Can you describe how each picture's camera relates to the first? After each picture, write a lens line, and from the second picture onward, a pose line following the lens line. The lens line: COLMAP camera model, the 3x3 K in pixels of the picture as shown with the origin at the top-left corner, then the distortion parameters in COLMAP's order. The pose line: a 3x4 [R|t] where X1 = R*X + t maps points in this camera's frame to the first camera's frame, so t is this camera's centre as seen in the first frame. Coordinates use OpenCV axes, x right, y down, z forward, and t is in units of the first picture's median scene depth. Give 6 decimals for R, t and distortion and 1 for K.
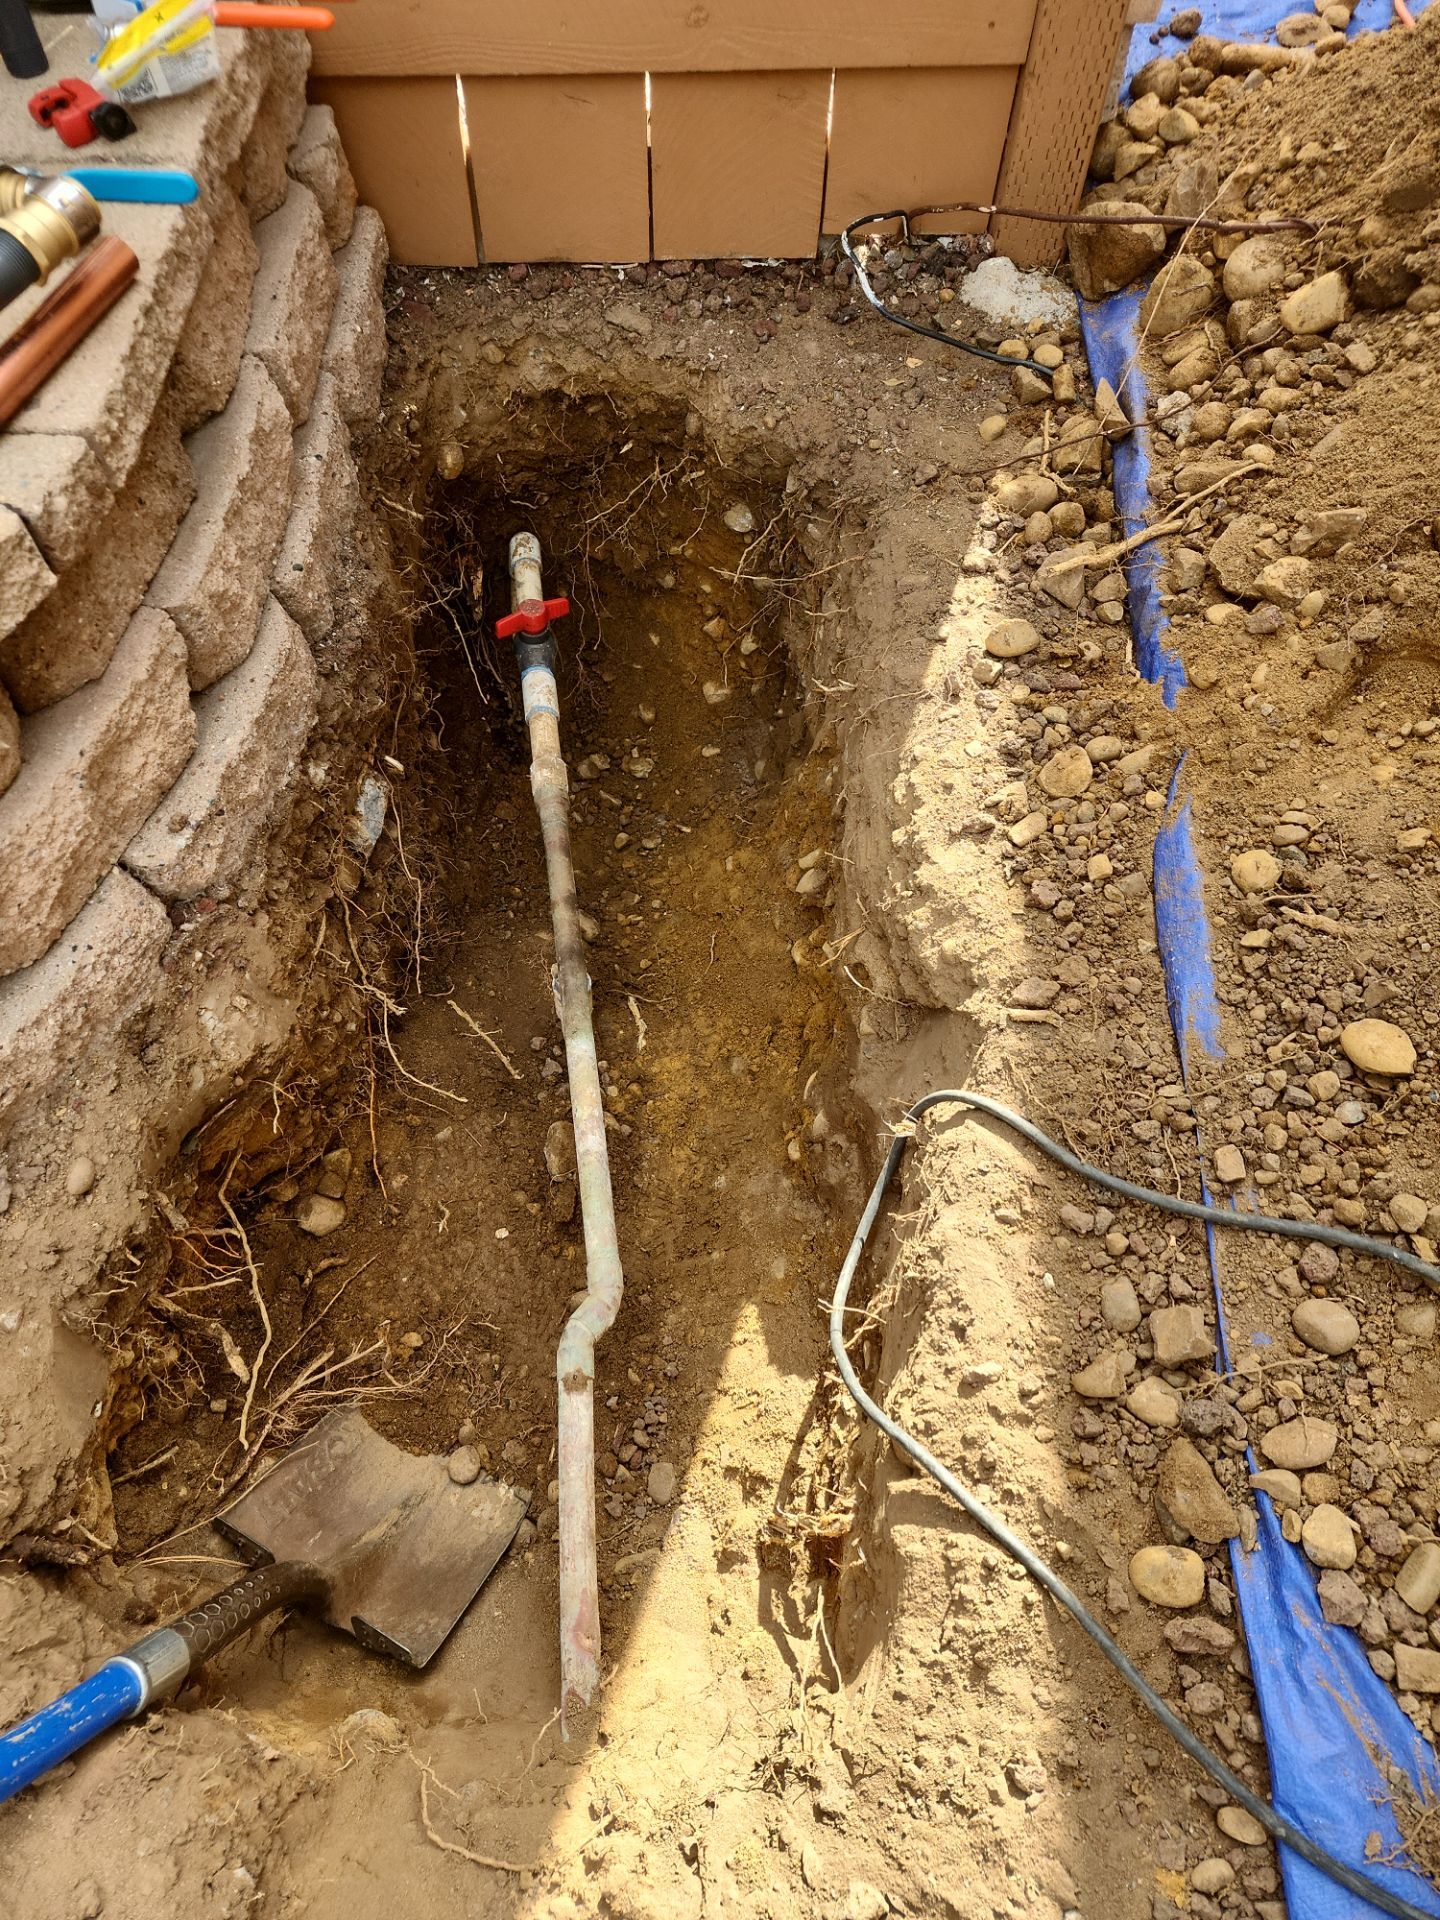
lens RADIAL K [[1320.9, 0, 713.7], [0, 1320.9, 917.8], [0, 0, 1]] dist [0.078178, -0.085154]
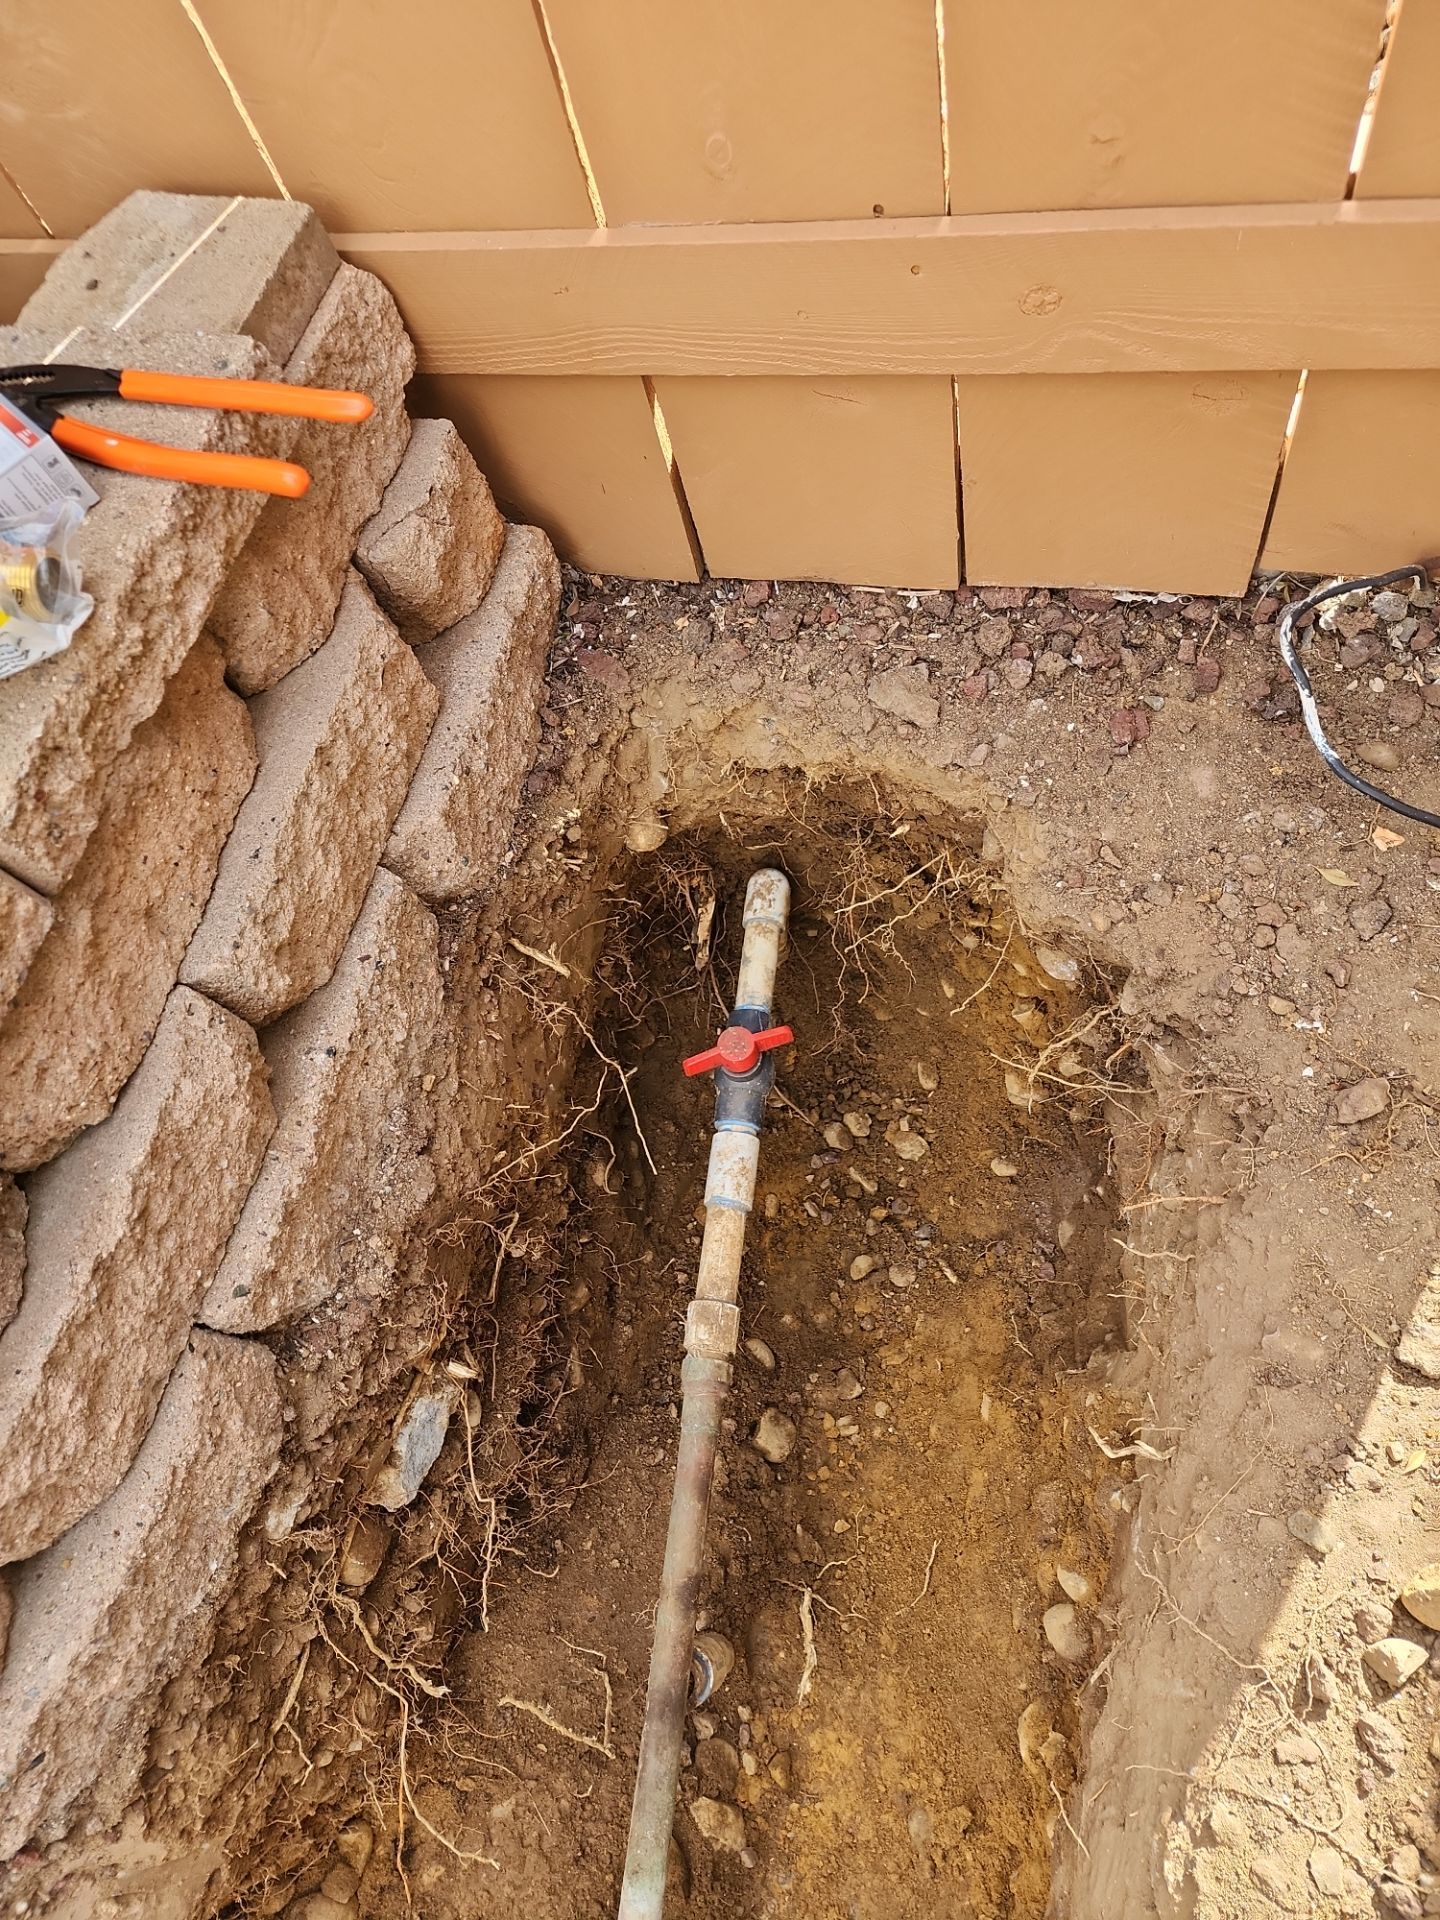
lens RADIAL K [[1320.9, 0, 713.7], [0, 1320.9, 917.8], [0, 0, 1]] dist [0.078178, -0.085154]
pose [[0.942449, 0.149770, -0.298930, 0.053971], [-0.108260, 0.982590, 0.150982, -0.422409], [0.316338, -0.109931, 0.942256, 0.359415]]
